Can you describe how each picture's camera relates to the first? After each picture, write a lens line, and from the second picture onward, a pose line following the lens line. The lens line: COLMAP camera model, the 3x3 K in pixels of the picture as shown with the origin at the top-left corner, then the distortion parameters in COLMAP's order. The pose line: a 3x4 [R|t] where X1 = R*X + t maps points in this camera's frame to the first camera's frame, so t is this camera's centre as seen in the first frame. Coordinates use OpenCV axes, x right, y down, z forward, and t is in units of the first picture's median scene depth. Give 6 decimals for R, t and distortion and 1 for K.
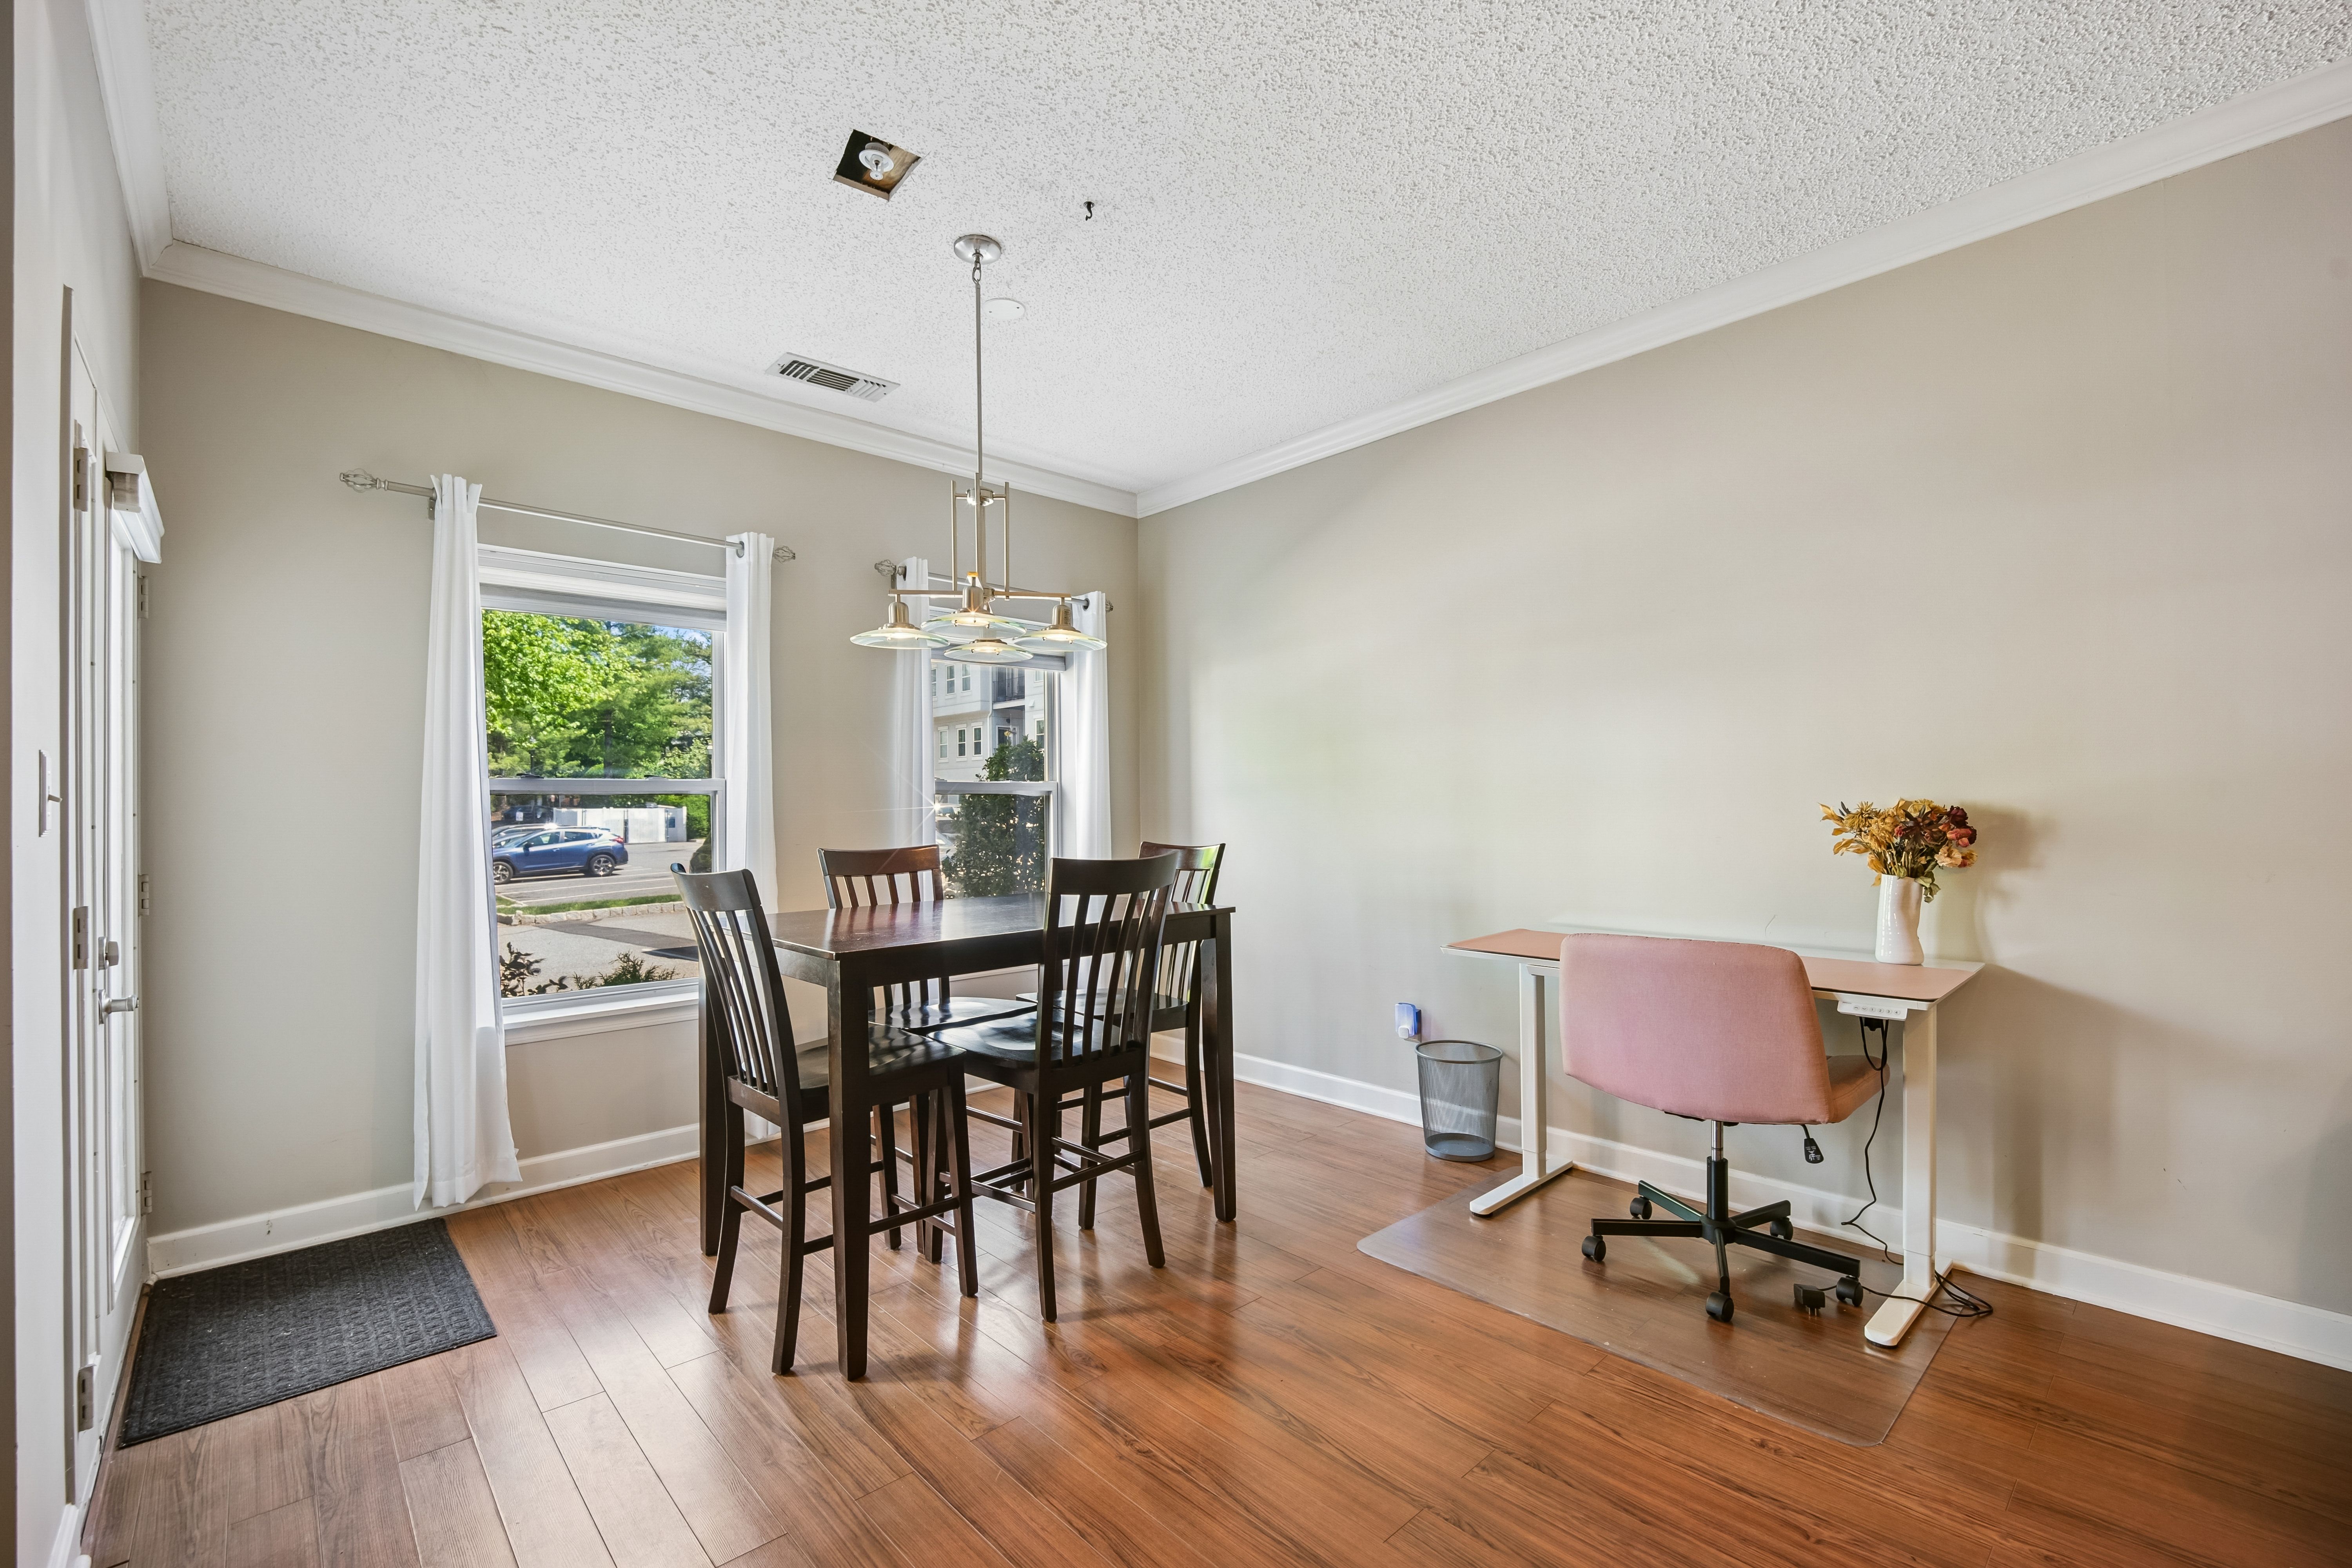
lens RADIAL K [[993.3, 0, 1176.3], [0, 993.3, 779.2], [0, 0, 1]] dist [0.002418, -0.009129]
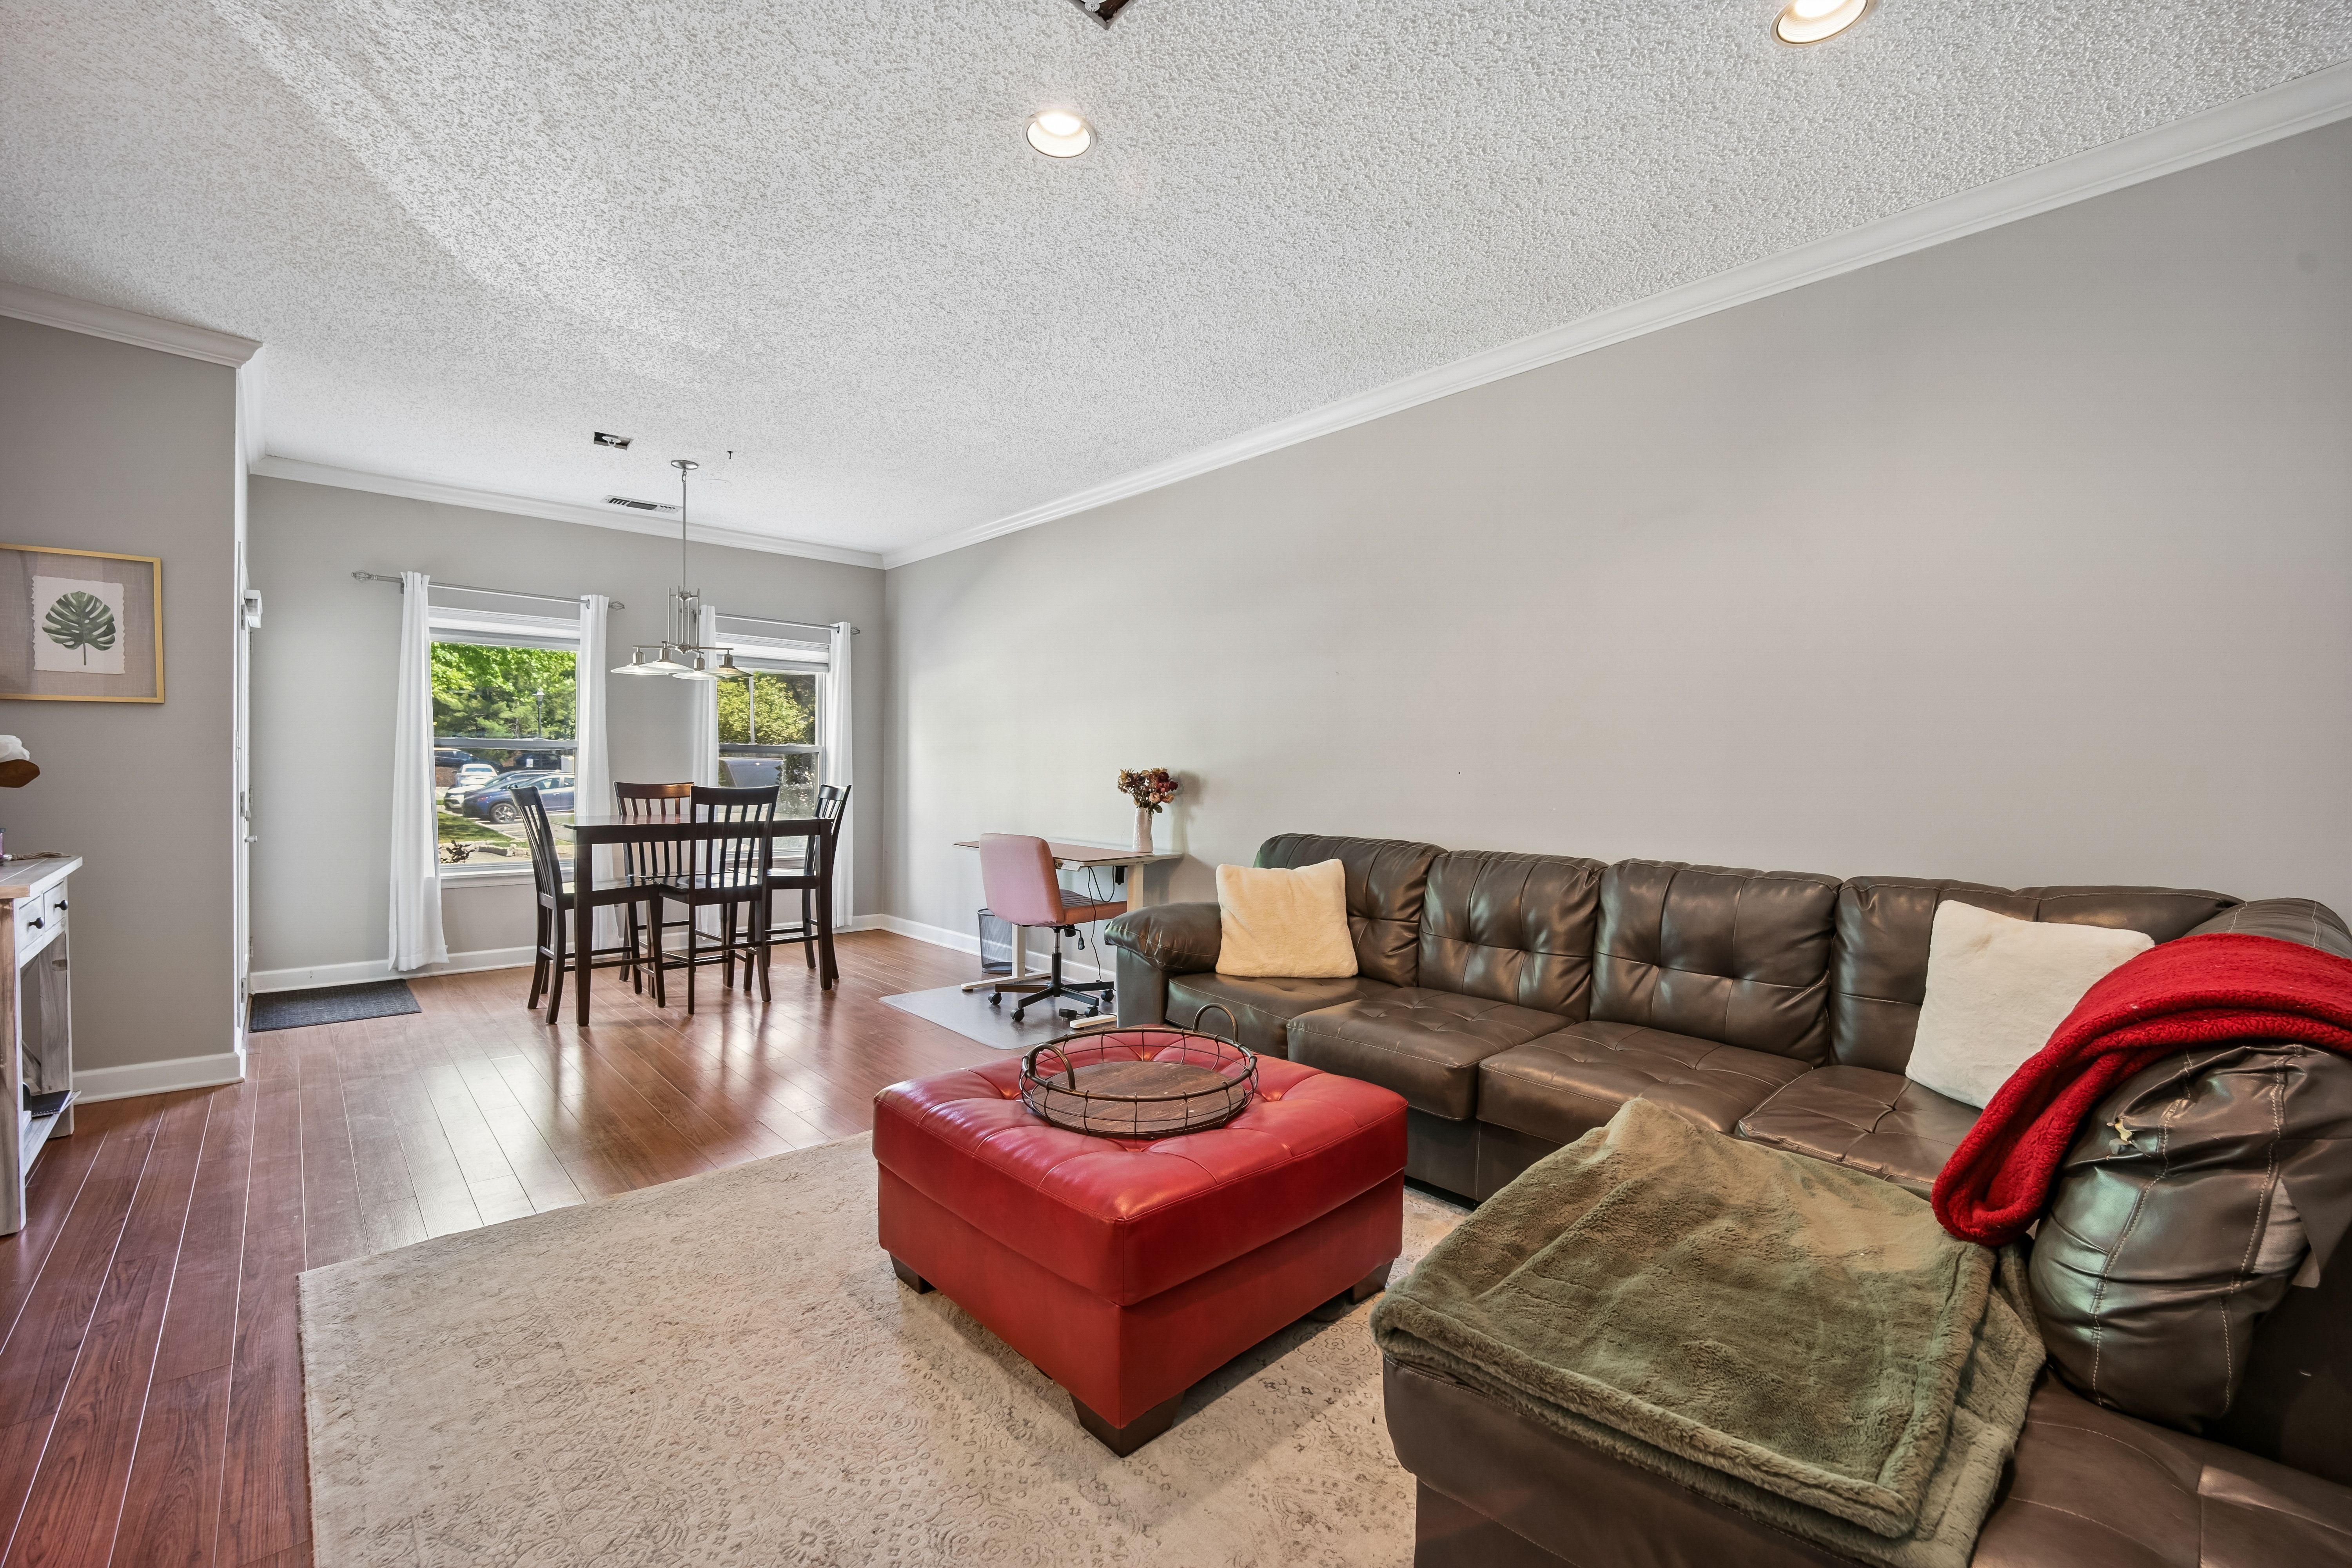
lens RADIAL K [[982.6, 0, 1172.3], [0, 982.6, 758.6], [0, 0, 1]] dist [0.000616, -0.014060]
pose [[0.999636, 0.023774, -0.012721, 0.675293], [-0.023556, 0.999578, 0.017009, -0.025401], [0.013120, -0.016704, 0.999774, -0.760001]]
